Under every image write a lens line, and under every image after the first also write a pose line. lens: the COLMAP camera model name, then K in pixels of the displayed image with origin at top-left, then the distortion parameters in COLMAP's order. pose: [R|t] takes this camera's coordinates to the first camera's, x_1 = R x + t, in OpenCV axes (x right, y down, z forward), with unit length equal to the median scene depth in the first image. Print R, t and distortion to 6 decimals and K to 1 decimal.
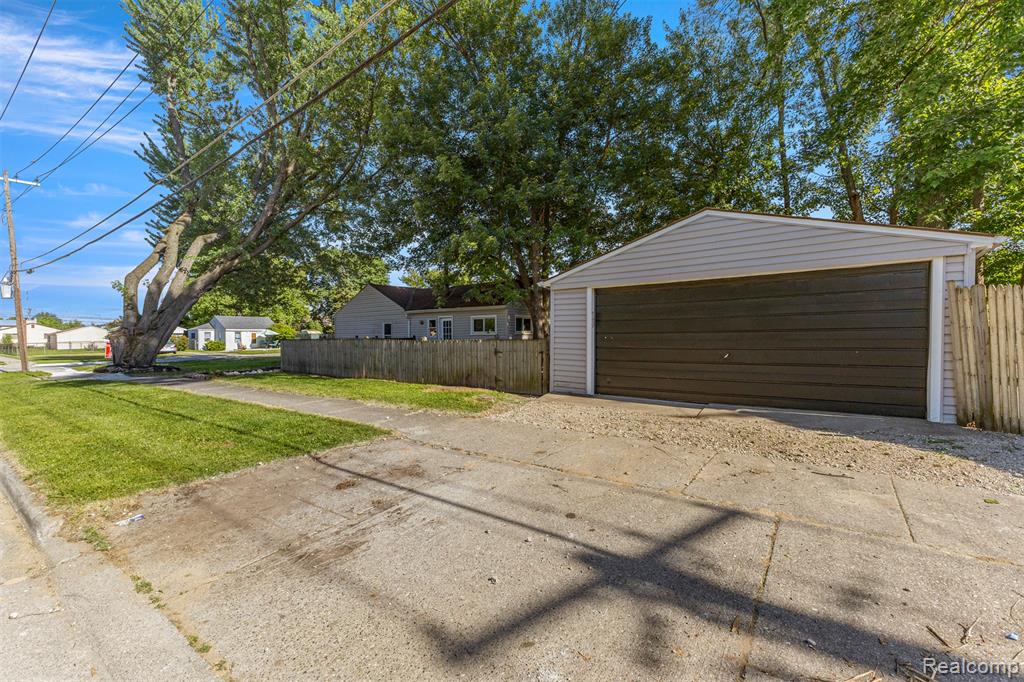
lens RADIAL K [[440.8, 0, 520.4], [0, 440.8, 338.4], [0, 0, 1]] dist [0.011086, -0.002851]
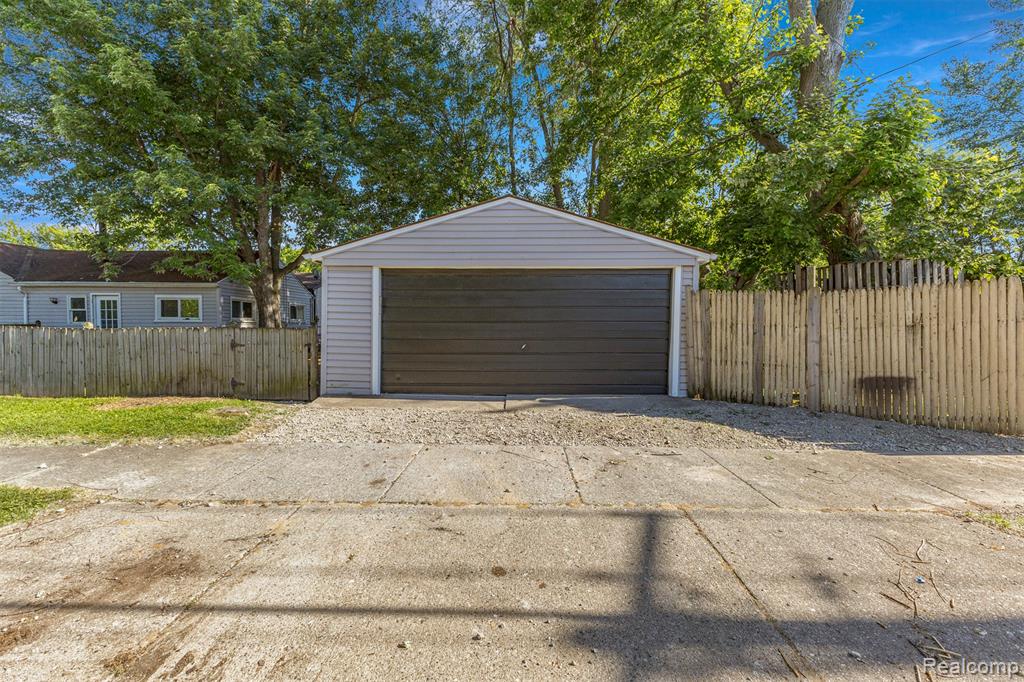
lens RADIAL K [[440.8, 0, 509.6], [0, 440.8, 337.6], [0, 0, 1]] dist [0.011086, -0.002851]
pose [[0.816430, -0.001391, 0.577443, -0.169870], [-0.008850, 0.999850, 0.014921, 0.006004], [-0.577377, -0.017292, 0.816295, 0.244309]]
